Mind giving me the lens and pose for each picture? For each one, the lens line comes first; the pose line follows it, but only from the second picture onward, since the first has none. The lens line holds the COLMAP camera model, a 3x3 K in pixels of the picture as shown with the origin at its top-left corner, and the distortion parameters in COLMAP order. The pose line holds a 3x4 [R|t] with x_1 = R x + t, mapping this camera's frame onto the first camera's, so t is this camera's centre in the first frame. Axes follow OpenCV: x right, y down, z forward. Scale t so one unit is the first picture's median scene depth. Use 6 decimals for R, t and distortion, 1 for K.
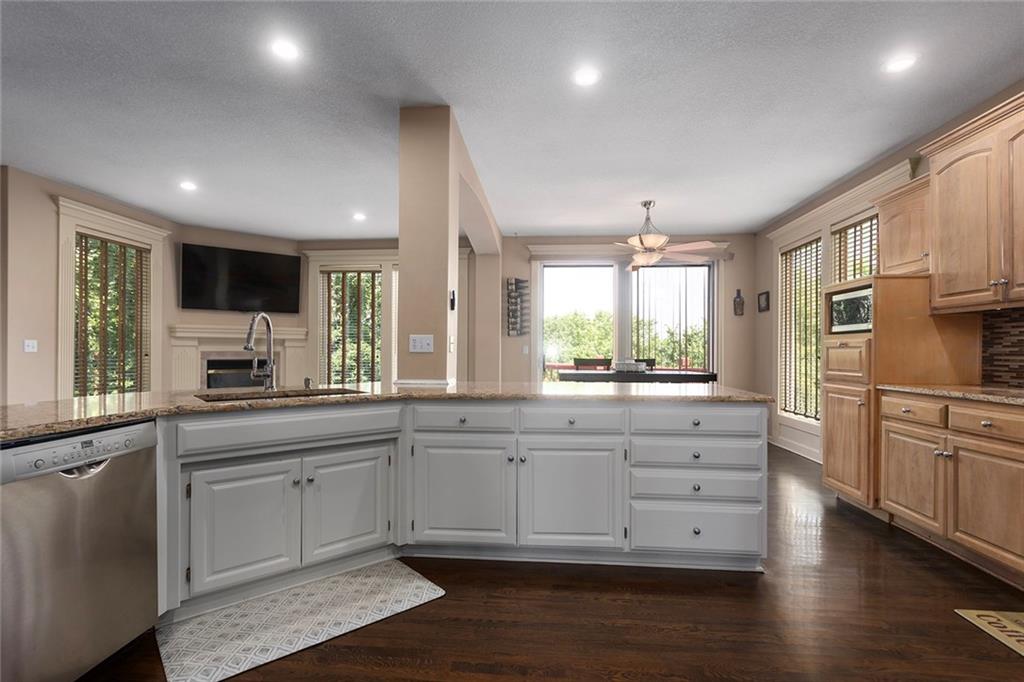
lens RADIAL K [[499.6, 0, 517.5], [0, 499.6, 348.2], [0, 0, 1]] dist [0.001808, 0.003134]
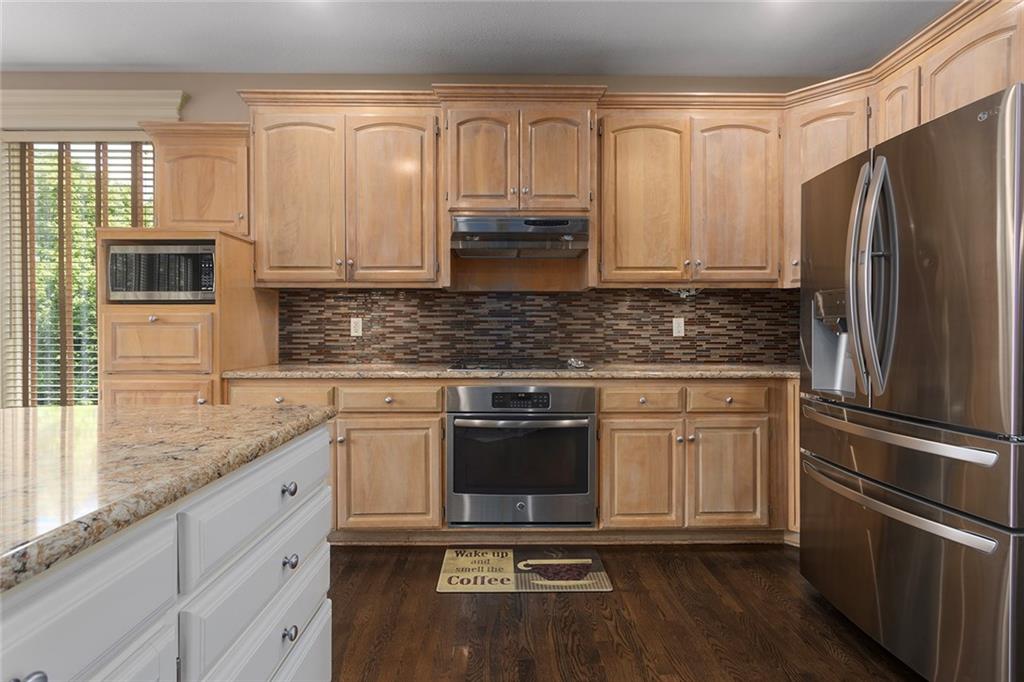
lens RADIAL K [[499.6, 0, 496.6], [0, 499.6, 333.3], [0, 0, 1]] dist [0.001808, 0.003134]
pose [[-0.075821, -0.010163, 0.997070, -0.079734], [-0.004377, 0.999942, 0.009859, 0.002653], [-0.997112, -0.003617, -0.075861, 0.672163]]
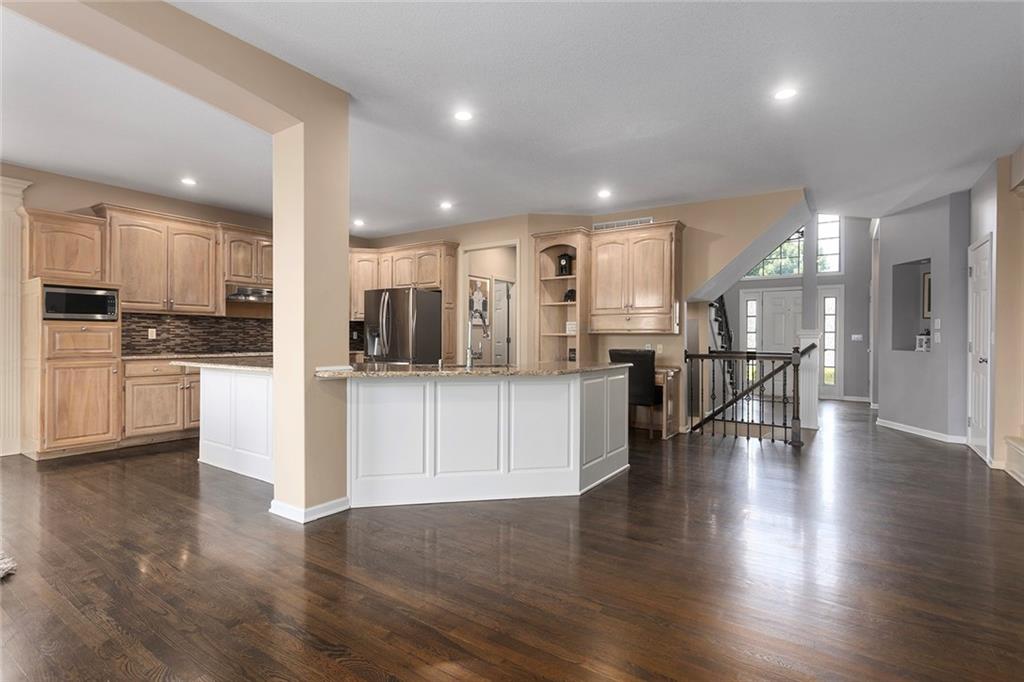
lens RADIAL K [[499.6, 0, 514.1], [0, 499.6, 338.4], [0, 0, 1]] dist [0.001808, 0.003134]
pose [[-0.872012, -0.010063, 0.489381, -1.090793], [-0.012267, 0.999924, -0.001298, 0.003938], [-0.489331, -0.007135, -0.872069, 1.819142]]
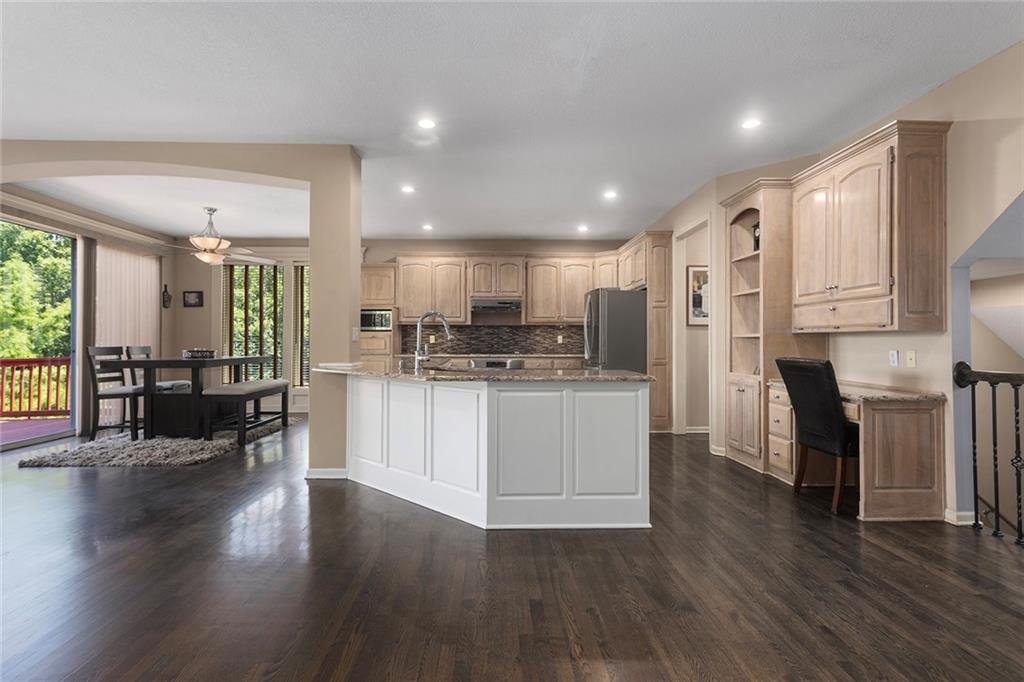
lens RADIAL K [[499.6, 0, 500.2], [0, 499.6, 341.7], [0, 0, 1]] dist [0.001808, 0.003134]
pose [[-0.110743, -0.006901, 0.993825, -1.619841], [-0.006285, 0.999961, 0.006243, -0.004131], [-0.993829, -0.005555, -0.110782, 0.815071]]
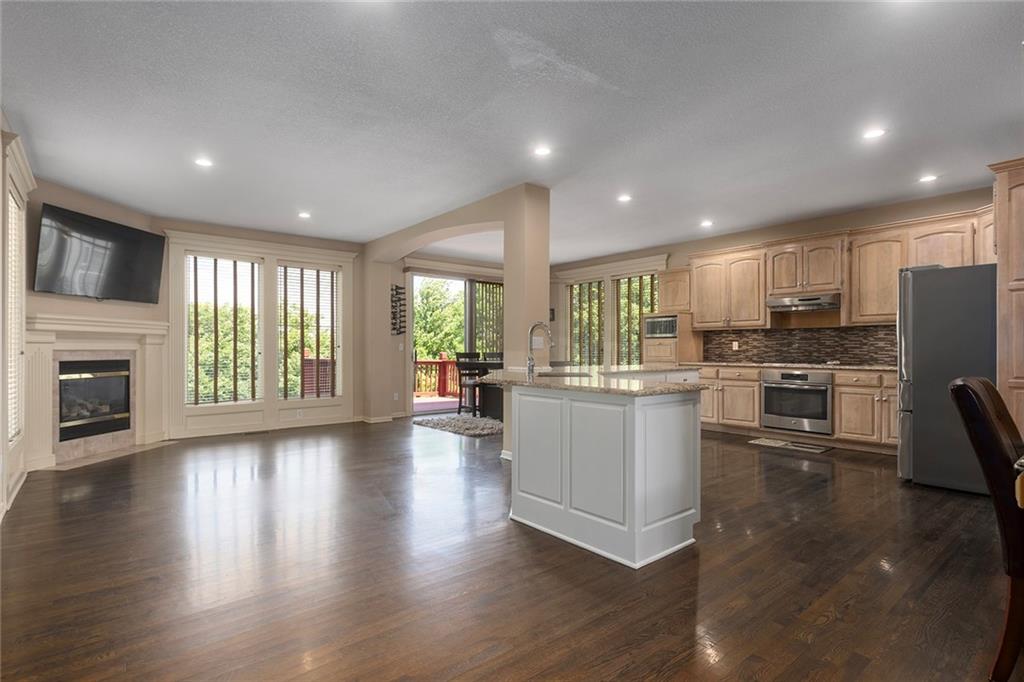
lens RADIAL K [[499.6, 0, 518.1], [0, 499.6, 346.3], [0, 0, 1]] dist [0.001808, 0.003134]
pose [[0.705059, -0.000702, 0.709148, -1.347337], [-0.000261, 0.999999, 0.001249, 0.000551], [-0.709149, -0.001066, 0.705058, -0.018079]]
